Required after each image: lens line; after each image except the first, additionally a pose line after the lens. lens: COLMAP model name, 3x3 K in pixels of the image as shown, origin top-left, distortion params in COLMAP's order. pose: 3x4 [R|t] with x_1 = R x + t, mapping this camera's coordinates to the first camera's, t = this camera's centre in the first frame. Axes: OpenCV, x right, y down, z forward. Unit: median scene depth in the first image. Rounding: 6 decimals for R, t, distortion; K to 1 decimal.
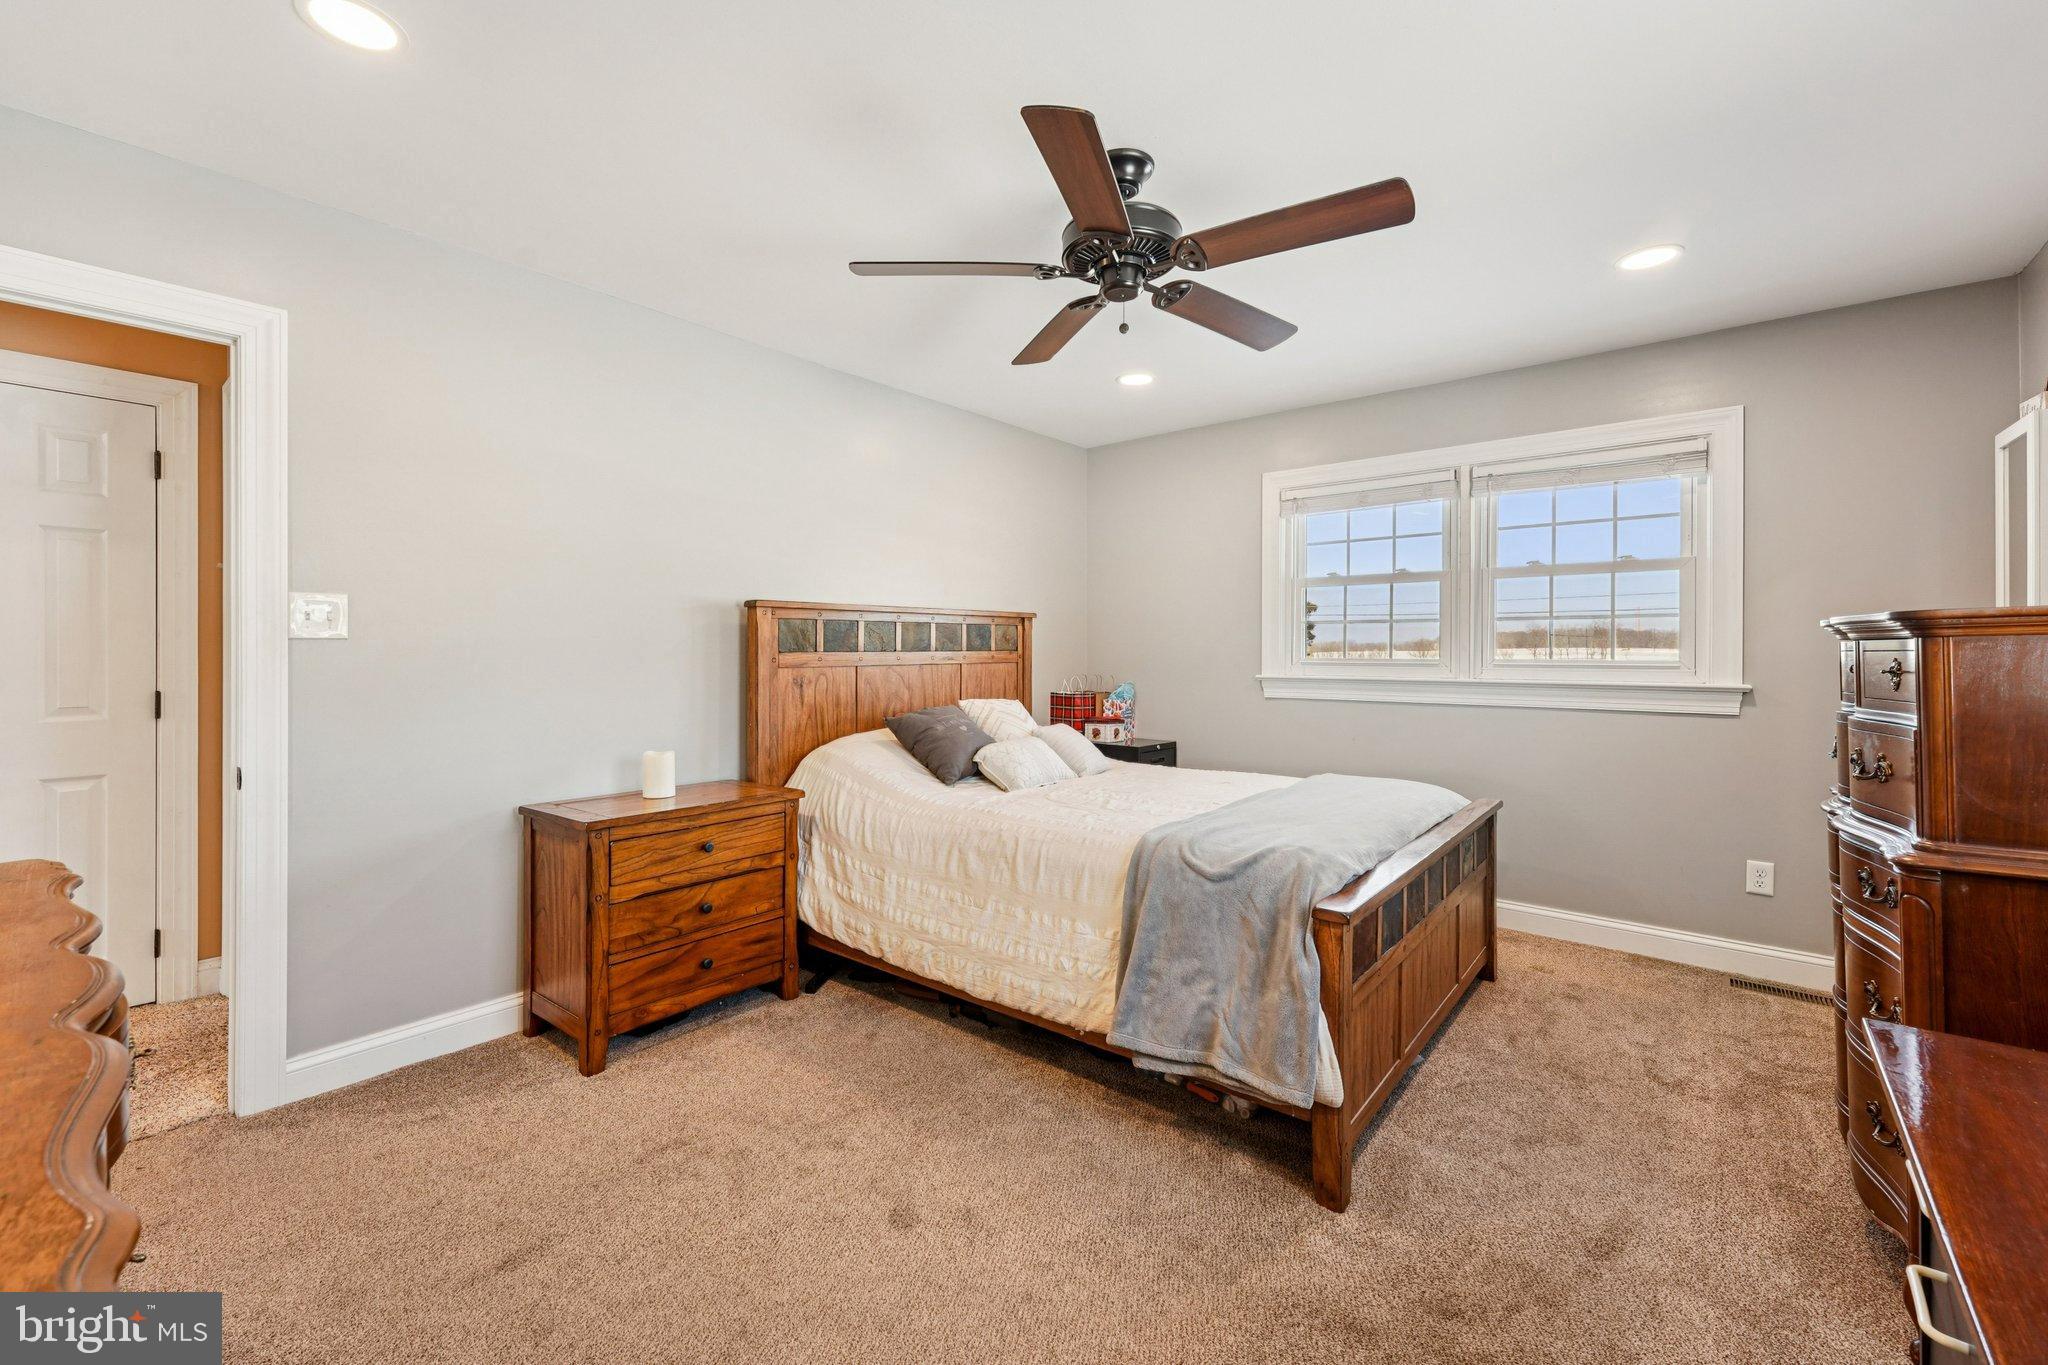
lens RADIAL K [[838.6, 0, 1024.7], [0, 838.6, 660.3], [0, 0, 1]] dist [-0.000713, -0.000045]
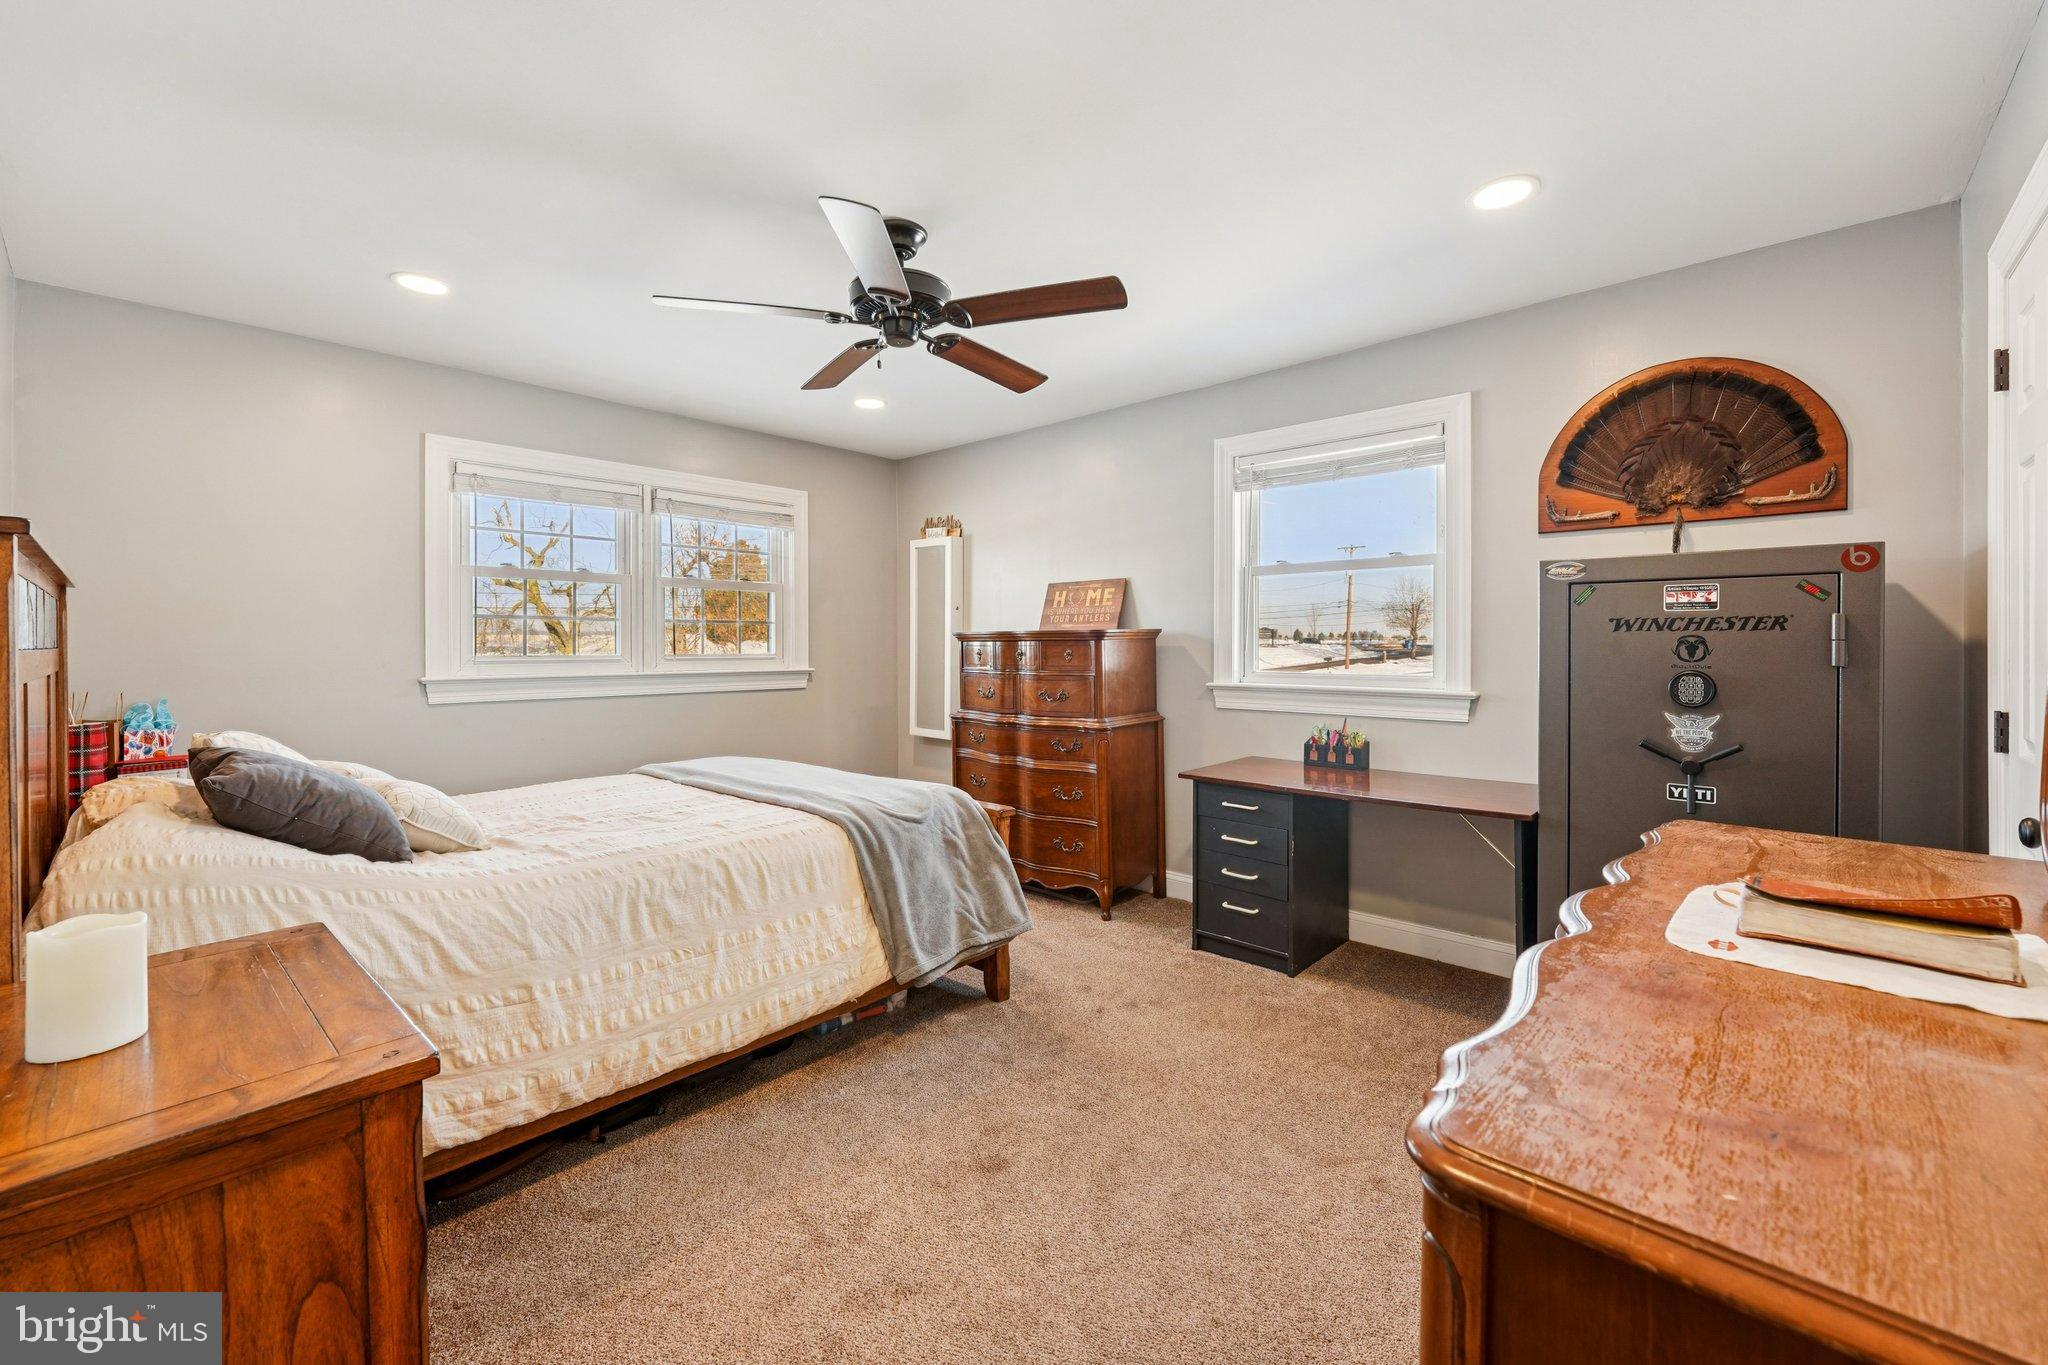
lens RADIAL K [[815.4, 0, 1016.7], [0, 815.4, 674.0], [0, 0, 1]] dist [-0.001059, -0.000038]
pose [[0.065821, -0.029346, 0.997400, -0.628341], [0.018763, 0.999427, 0.028167, 0.003302], [-0.997655, 0.016860, 0.066334, 0.483359]]
